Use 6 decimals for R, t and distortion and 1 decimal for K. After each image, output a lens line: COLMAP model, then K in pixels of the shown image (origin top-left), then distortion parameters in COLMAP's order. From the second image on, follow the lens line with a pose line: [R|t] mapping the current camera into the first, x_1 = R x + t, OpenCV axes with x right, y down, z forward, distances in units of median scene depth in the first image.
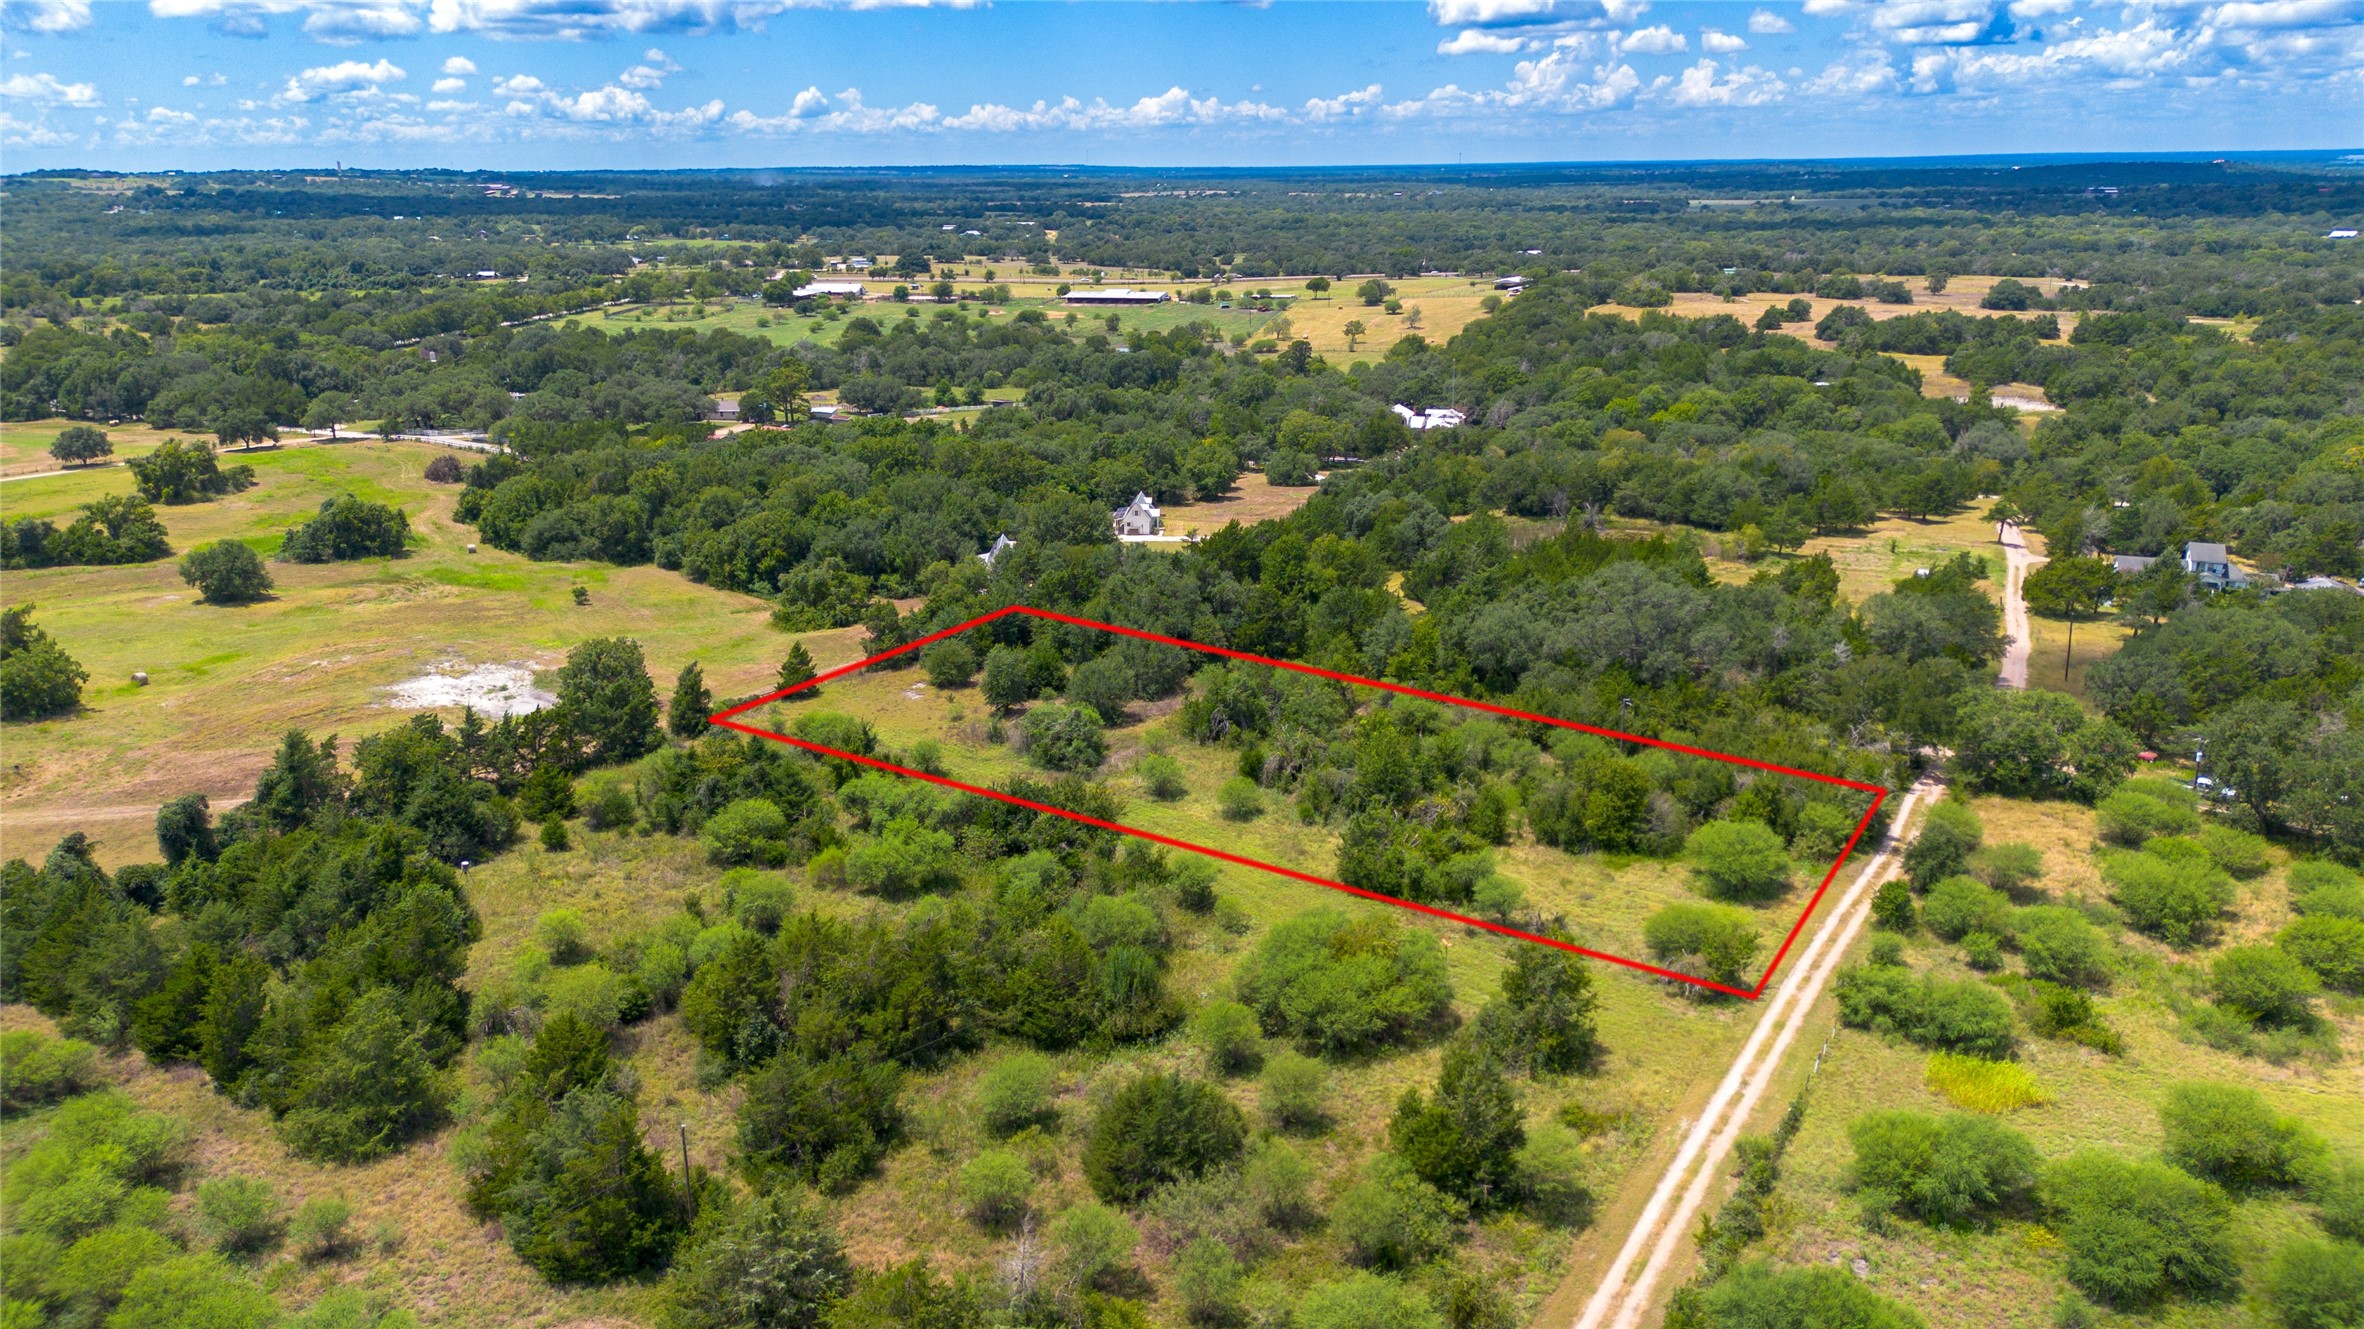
lens RADIAL K [[1653.6, 0, 1187.9], [0, 1653.6, 669.2], [0, 0, 1]] dist [0.051943, -0.051281]
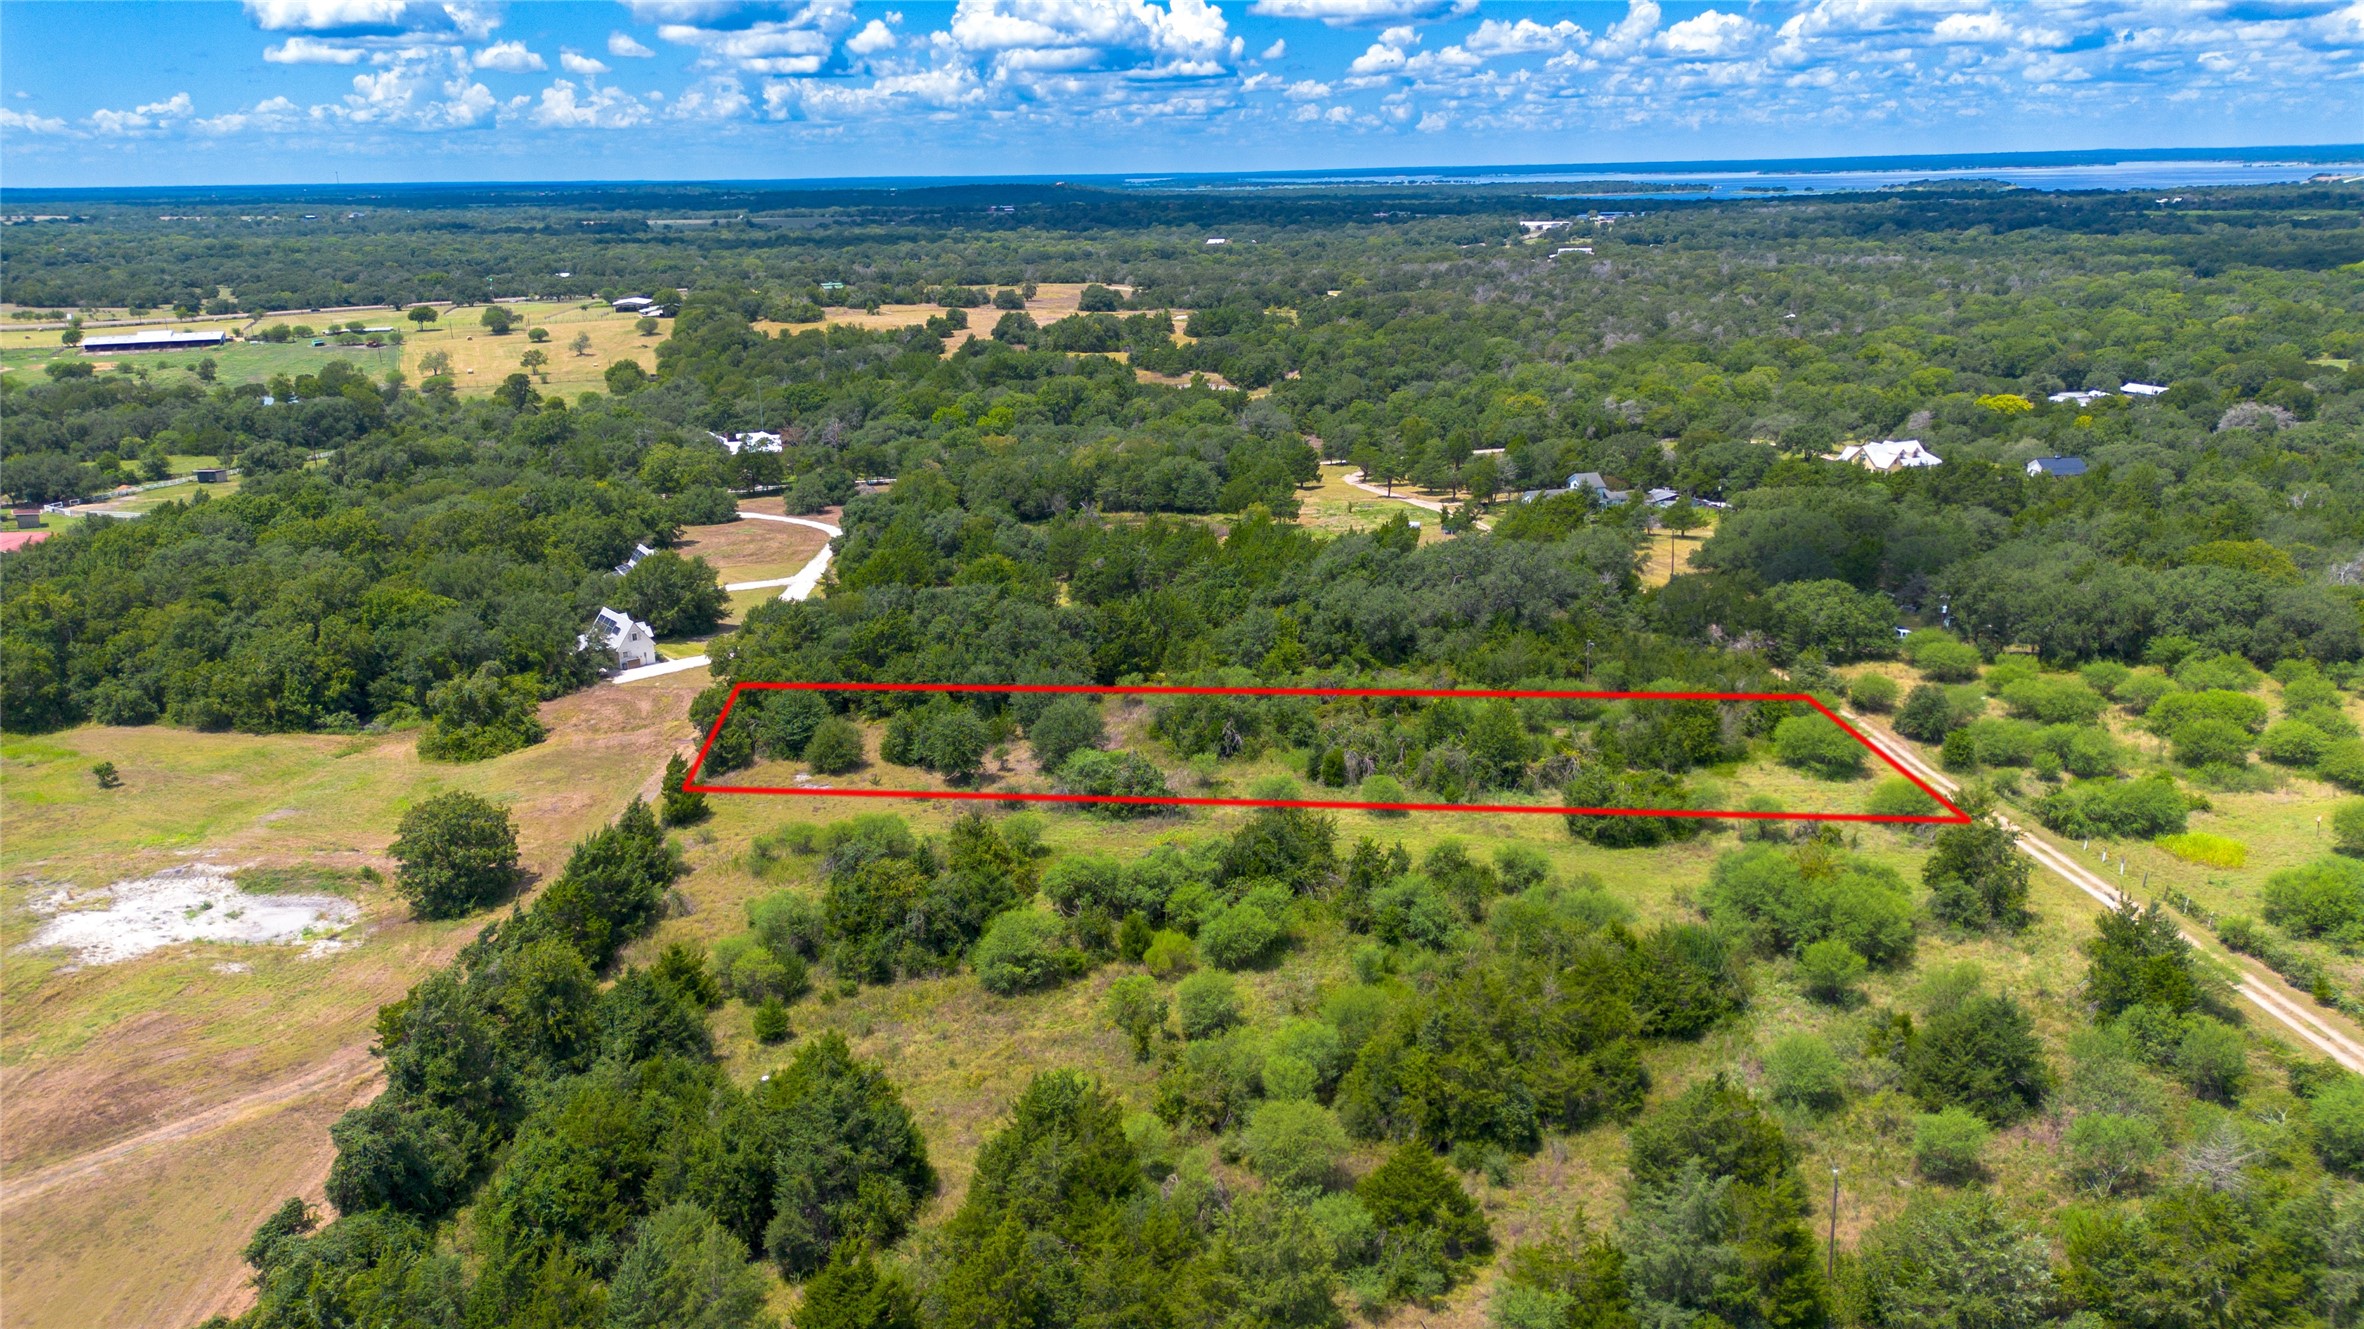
lens RADIAL K [[1653.6, 0, 1179.8], [0, 1653.6, 667.7], [0, 0, 1]] dist [0.051943, -0.051281]
pose [[0.815386, -0.166953, 0.554321, -0.394931], [0.173979, 0.983919, 0.040424, -0.039718], [-0.552156, 0.063479, 0.831320, 0.154210]]
